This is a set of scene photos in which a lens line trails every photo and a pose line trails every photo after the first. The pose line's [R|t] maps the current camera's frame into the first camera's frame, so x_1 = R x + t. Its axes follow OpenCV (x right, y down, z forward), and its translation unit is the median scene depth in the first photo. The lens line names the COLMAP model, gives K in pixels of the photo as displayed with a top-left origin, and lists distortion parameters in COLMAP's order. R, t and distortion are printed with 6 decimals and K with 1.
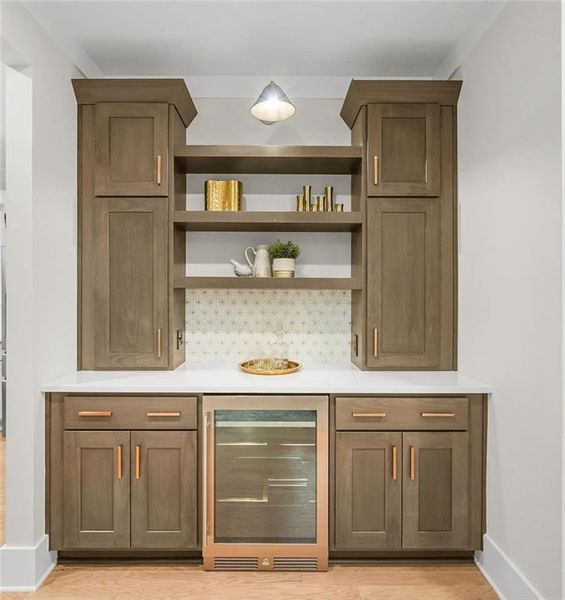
lens RADIAL K [[404.3, 0, 281.6], [0, 404.3, 291.2], [0, 0, 1]] dist [-0.006958, -0.001195]
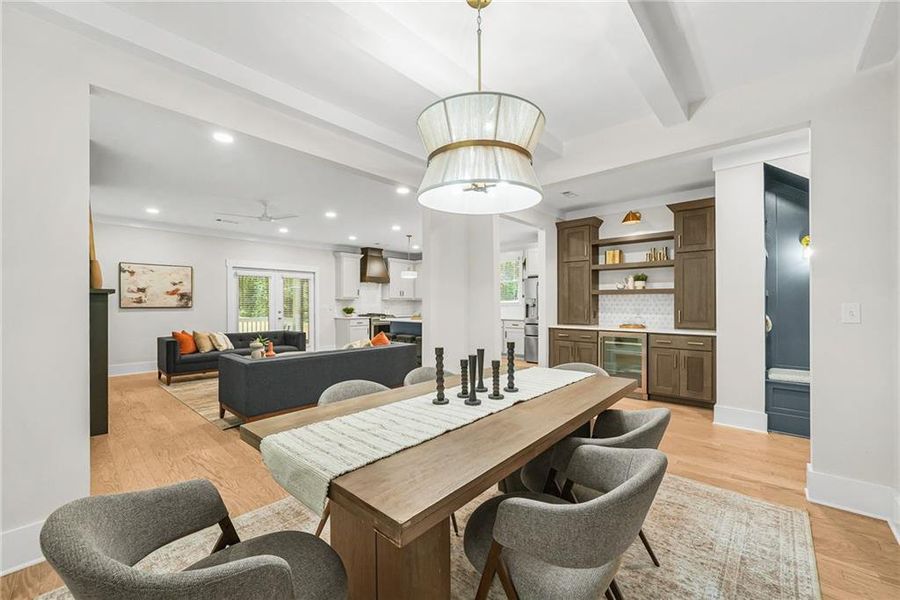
lens RADIAL K [[358.1, 0, 453.3], [0, 358.1, 306.5], [0, 0, 1]] dist [-0.003532, 0.000412]
pose [[0.744664, 0.003278, -0.667431, 0.592278], [0.005498, 0.999924, 0.011045, 0.038976], [0.667416, -0.011894, 0.744590, -1.283628]]
